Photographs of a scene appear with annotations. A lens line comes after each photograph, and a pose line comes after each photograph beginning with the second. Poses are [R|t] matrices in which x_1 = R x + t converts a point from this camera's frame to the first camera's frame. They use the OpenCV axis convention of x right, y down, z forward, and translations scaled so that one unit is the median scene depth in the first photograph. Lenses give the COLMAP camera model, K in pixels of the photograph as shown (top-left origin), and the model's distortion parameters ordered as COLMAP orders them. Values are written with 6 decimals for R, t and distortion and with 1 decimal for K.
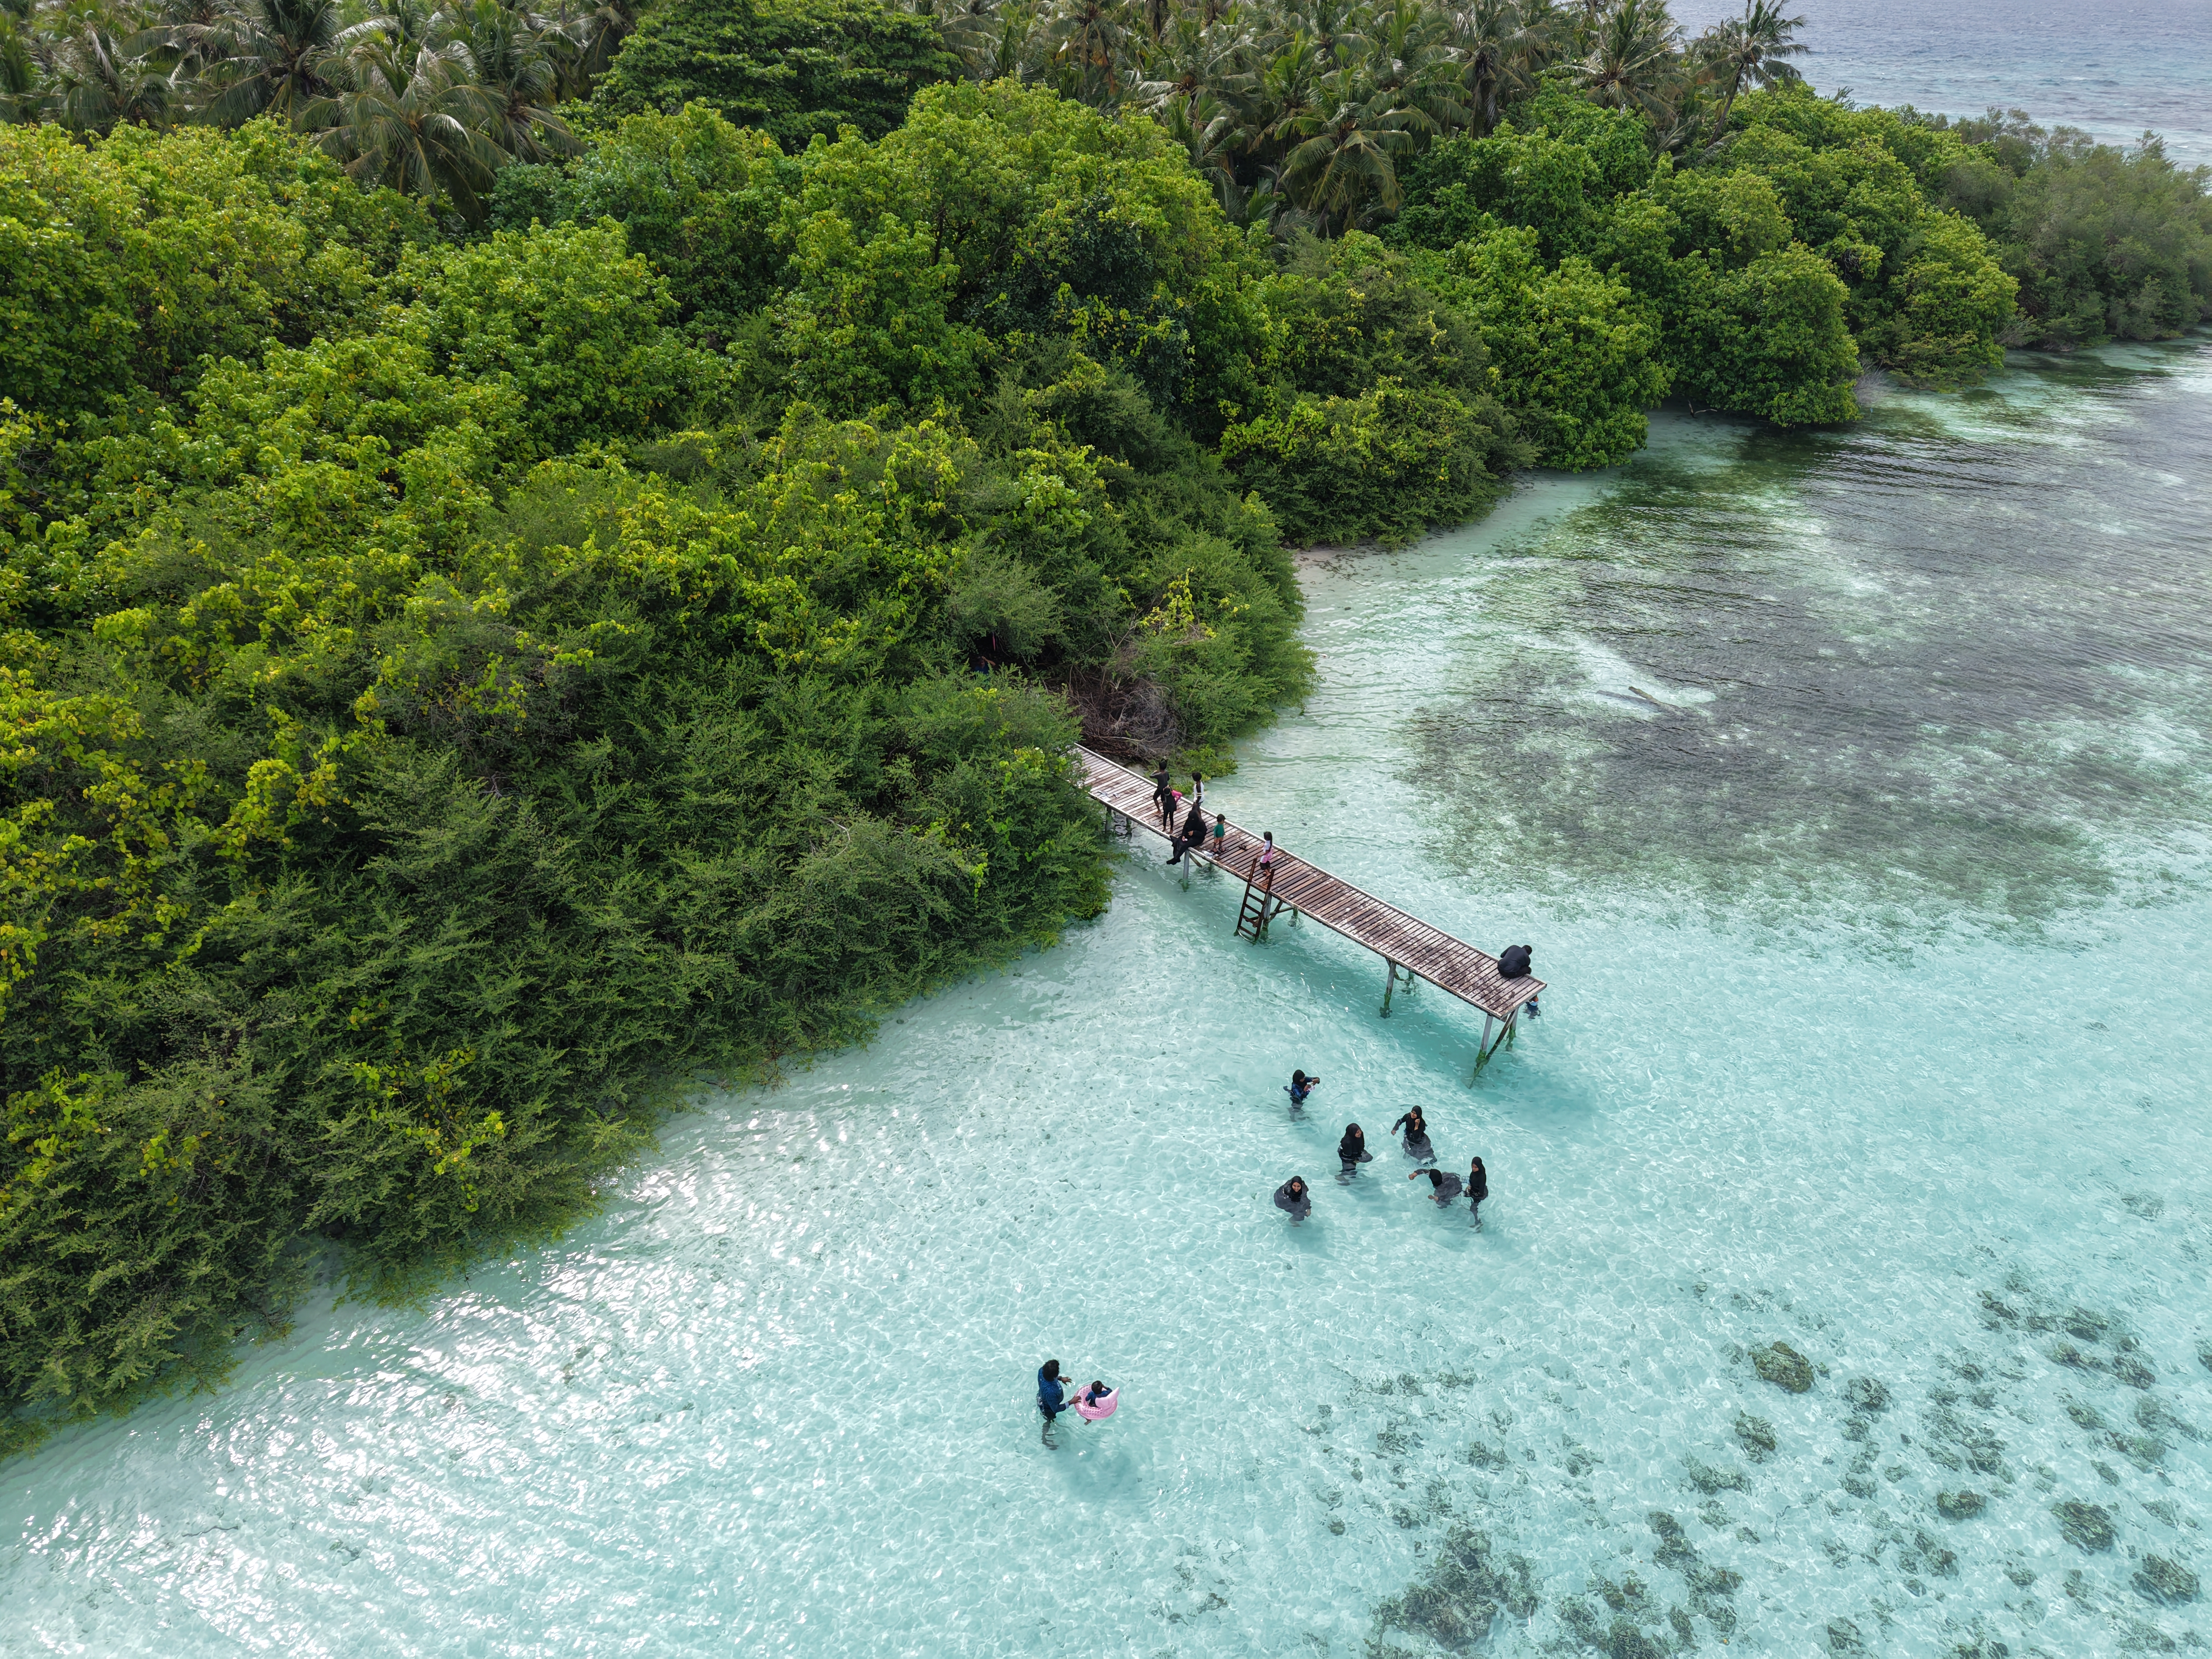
lens RADIAL K [[1496.1, 0, 1194.4], [0, 1496.1, 829.0], [0, 0, 1]] dist [0.000126, 0.041724]
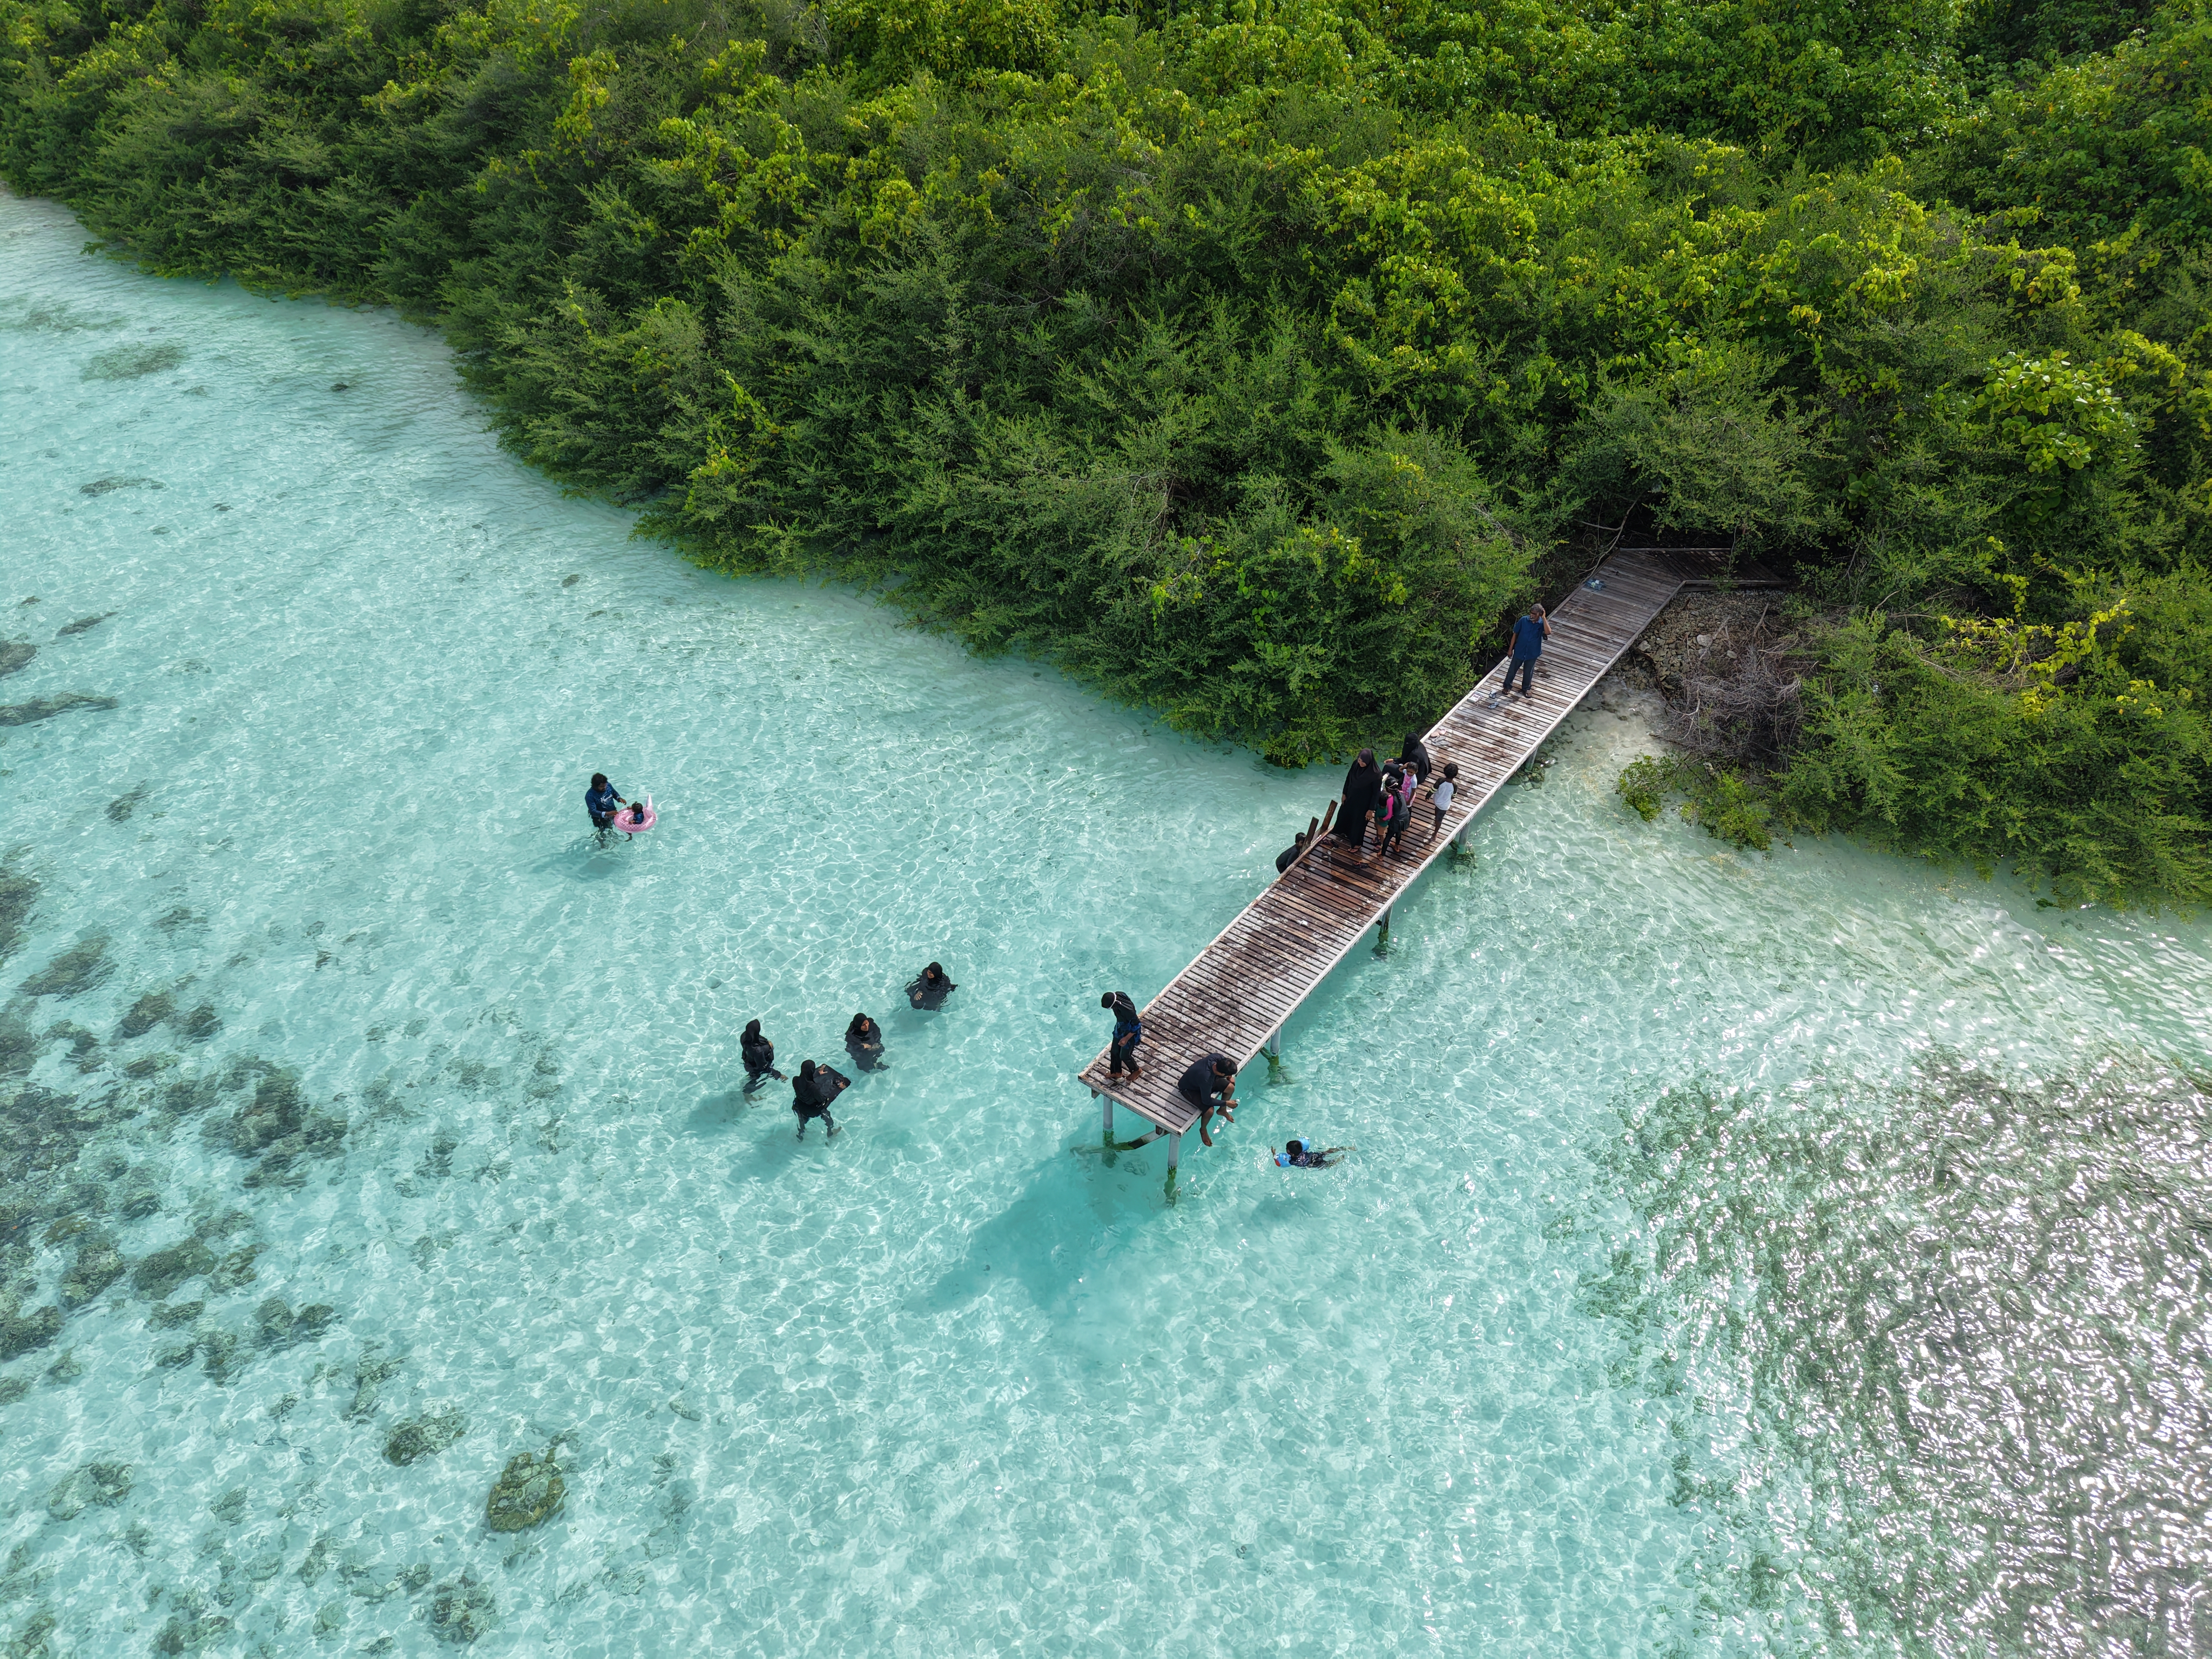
lens RADIAL K [[1566.2, 0, 1106.0], [0, 1566.2, 829.5], [0, 0, 1]] dist [0.081134, -0.069403]
pose [[0.147632, 0.568222, -0.809524, 0.847761], [-0.511510, 0.744395, 0.429224, -0.313410], [0.846500, 0.350712, 0.400548, 0.827071]]
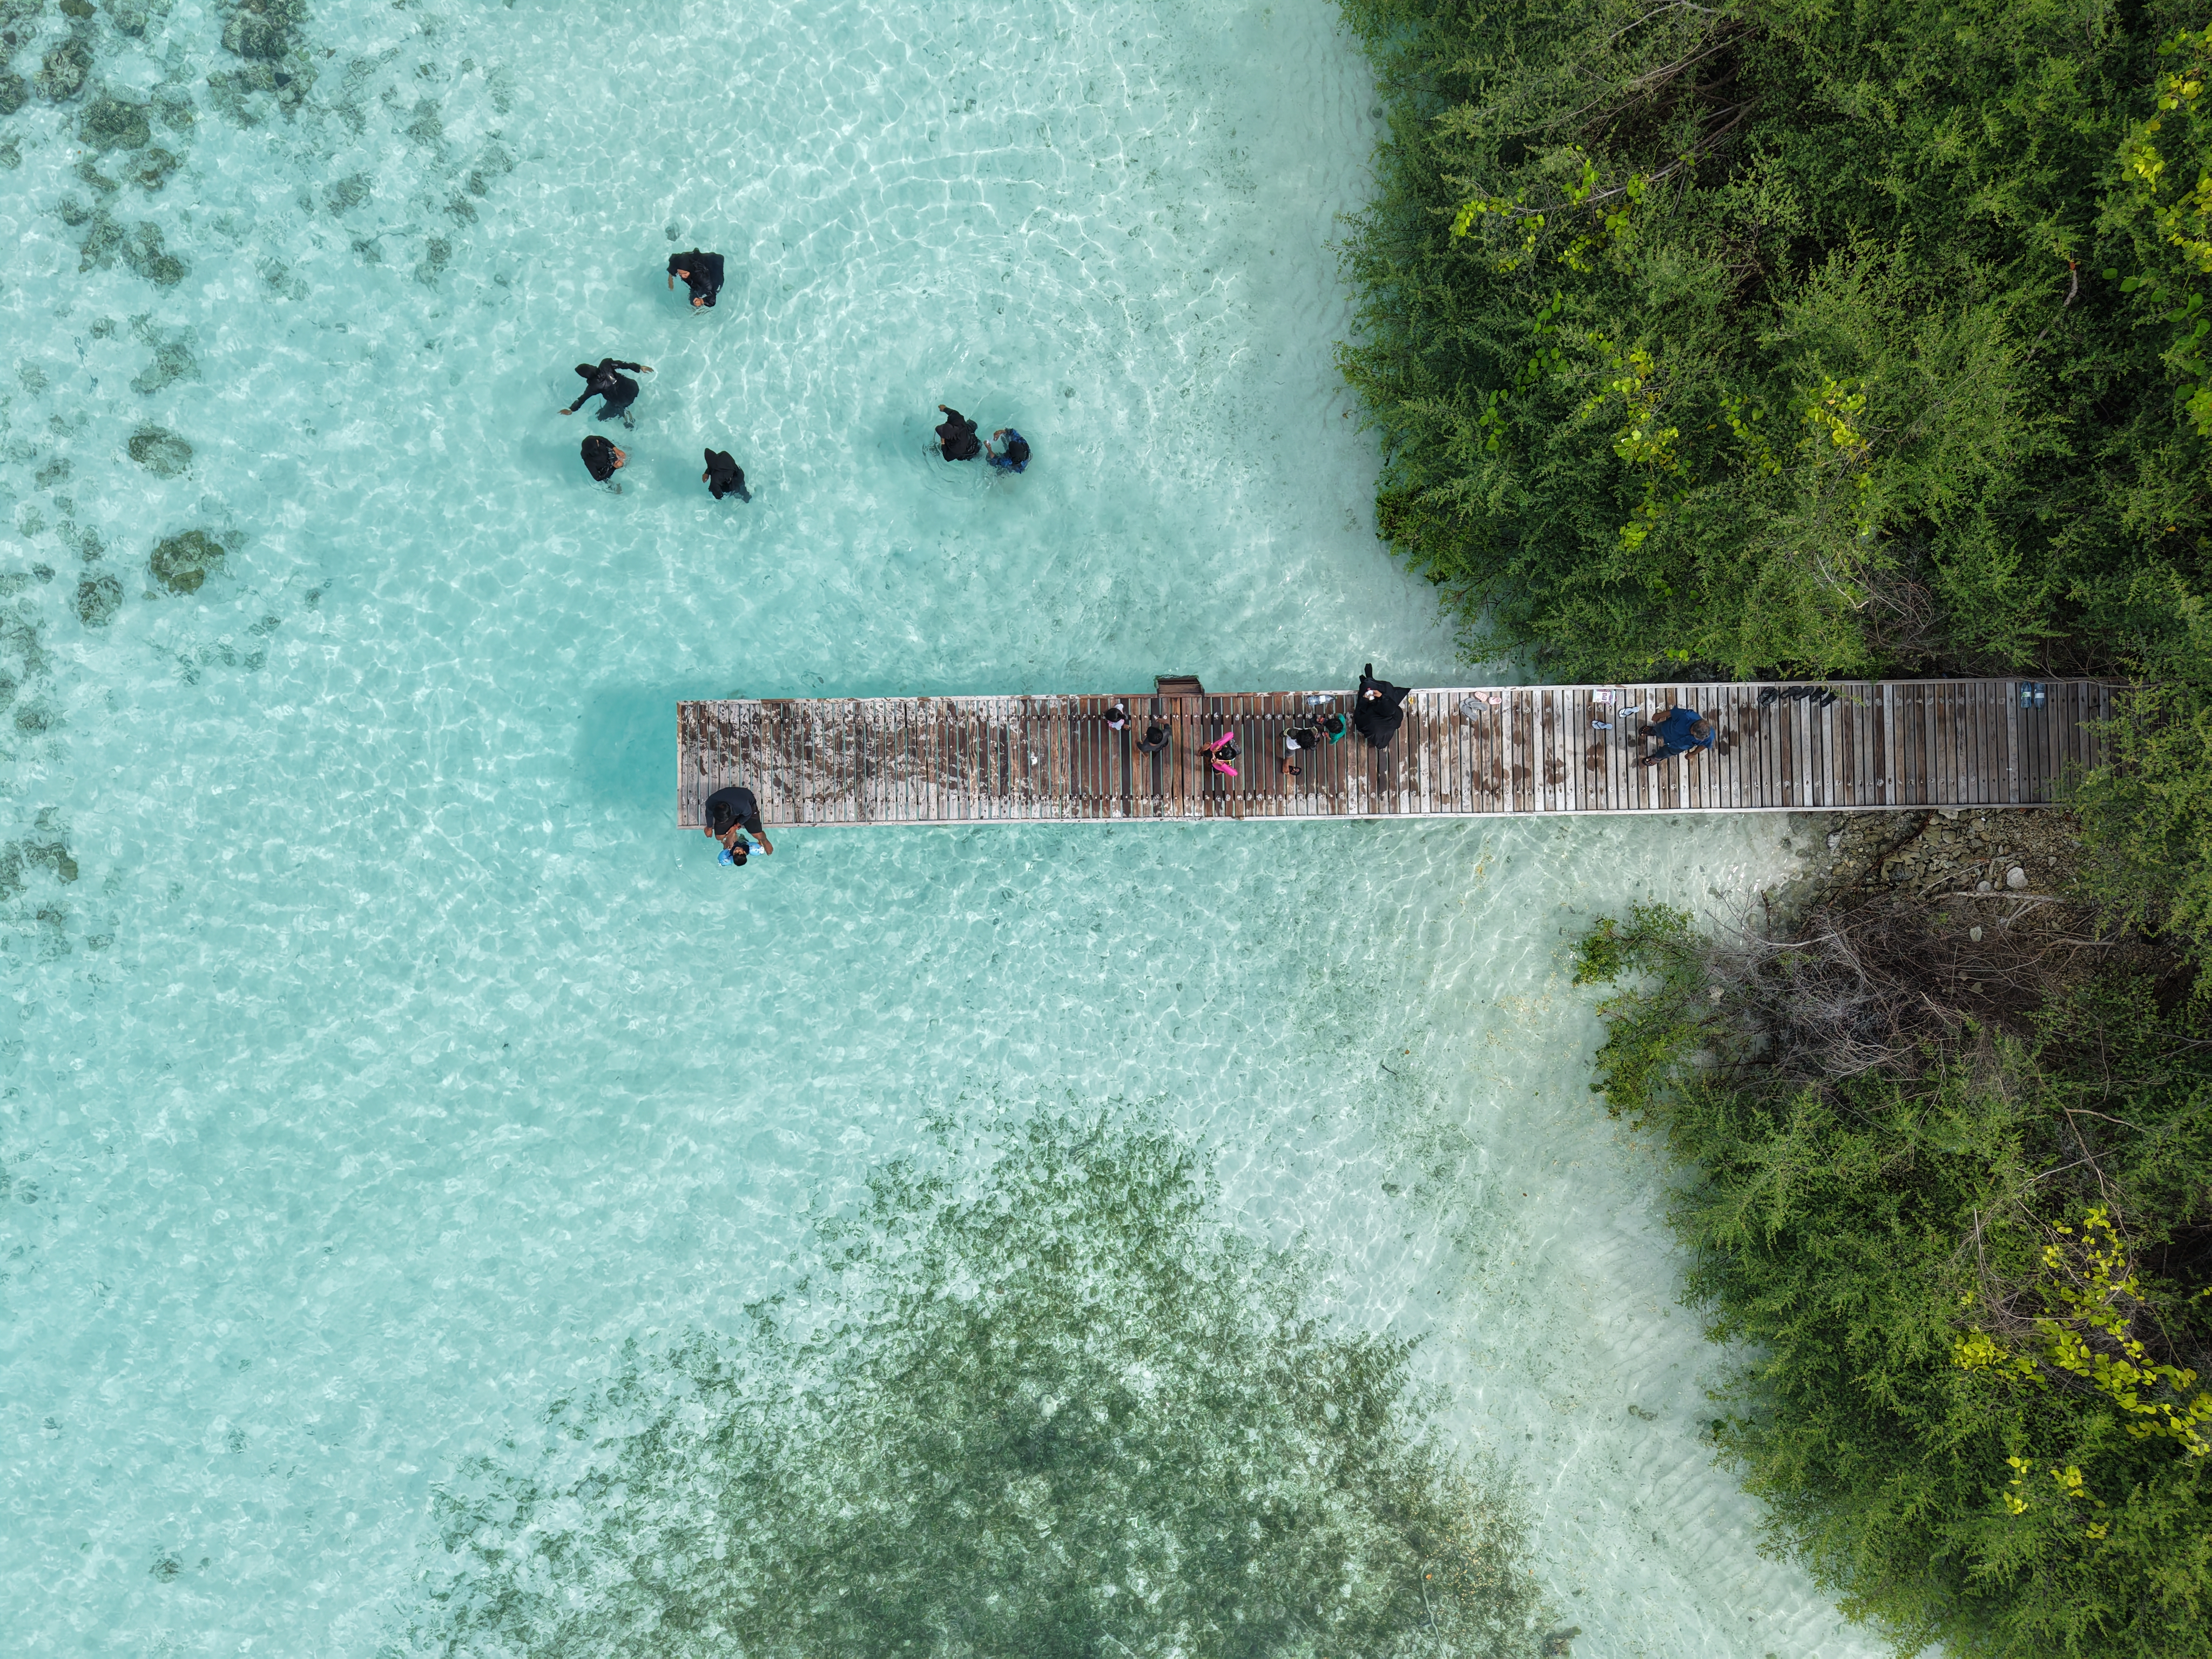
lens RADIAL K [[1510.9, 0, 1106.0], [0, 1510.9, 829.5], [0, 0, 1]] dist [0.076896, -0.038075]
pose [[-0.704238, 0.709698, -0.019457, 0.150817], [-0.358367, -0.331685, 0.872673, -0.636267], [0.612880, 0.621542, 0.487918, 0.987634]]
